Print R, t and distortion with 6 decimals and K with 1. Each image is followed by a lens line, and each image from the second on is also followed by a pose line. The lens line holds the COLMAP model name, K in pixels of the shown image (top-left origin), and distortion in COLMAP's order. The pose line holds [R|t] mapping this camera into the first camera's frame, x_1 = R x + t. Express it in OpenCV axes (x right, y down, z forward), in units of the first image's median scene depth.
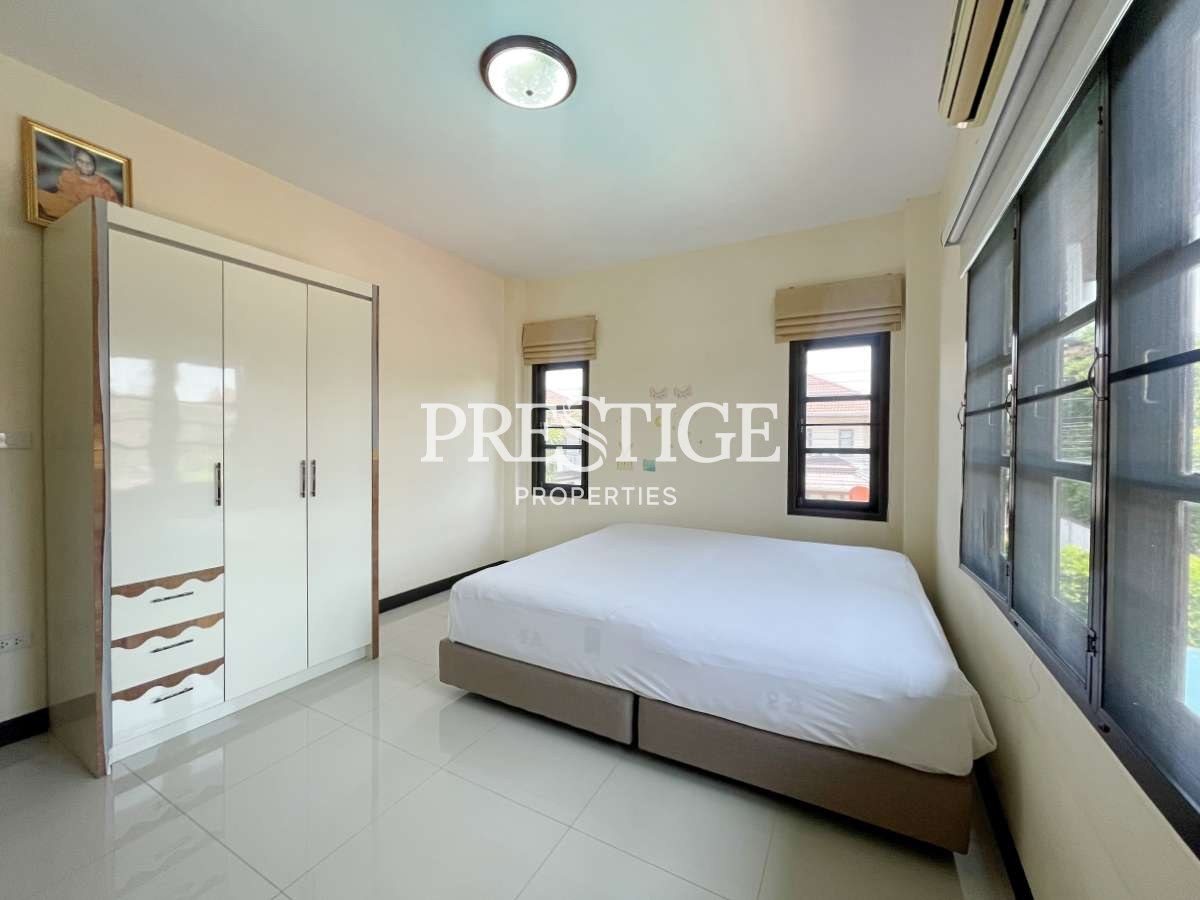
lens RADIAL K [[488.0, 0, 596.6], [0, 488.0, 447.5], [0, 0, 1]] dist [0.000922, -0.000294]
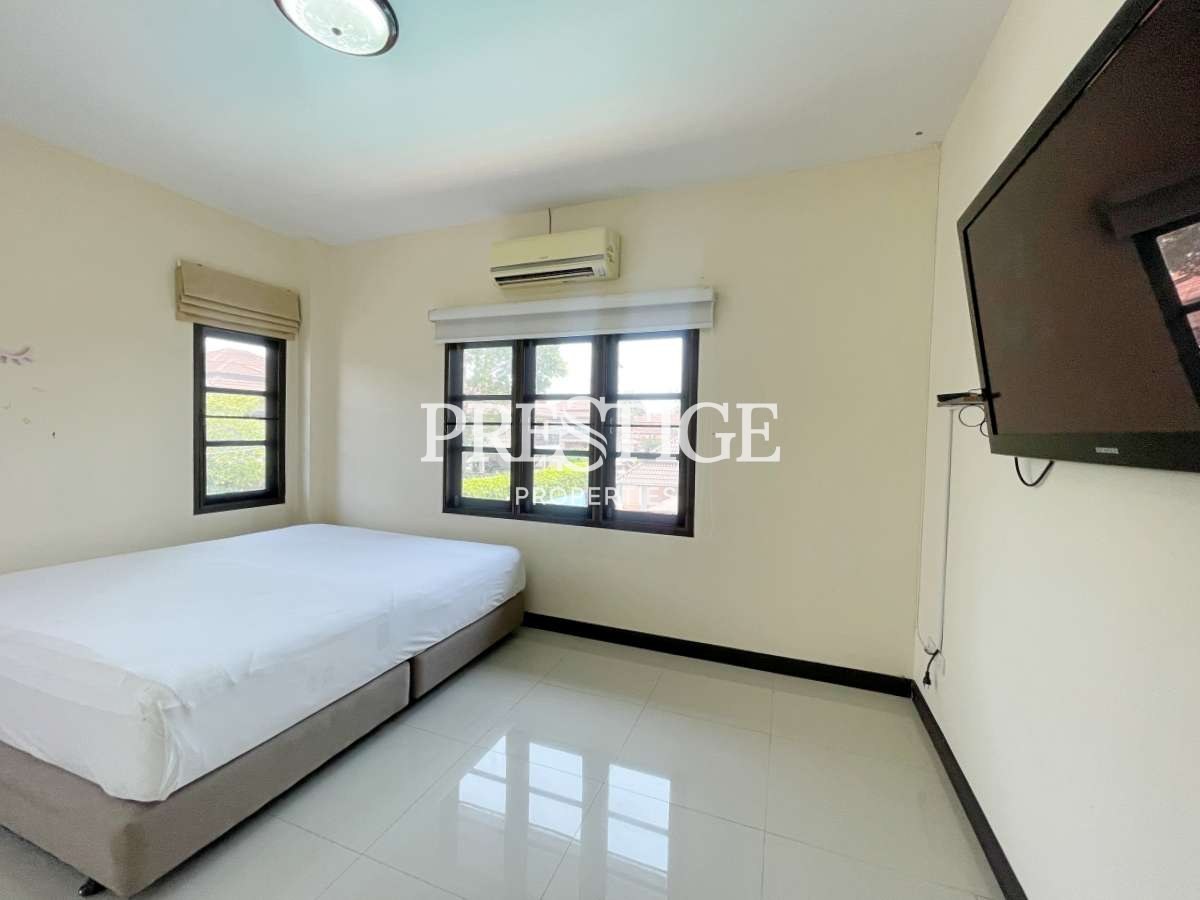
lens RADIAL K [[488.0, 0, 596.6], [0, 488.0, 447.5], [0, 0, 1]] dist [0.000922, -0.000294]
pose [[-0.122068, -0.036154, 0.991863, -0.634282], [-0.006915, 0.999343, 0.035575, -0.026397], [-0.992498, -0.002516, -0.122237, 0.396245]]
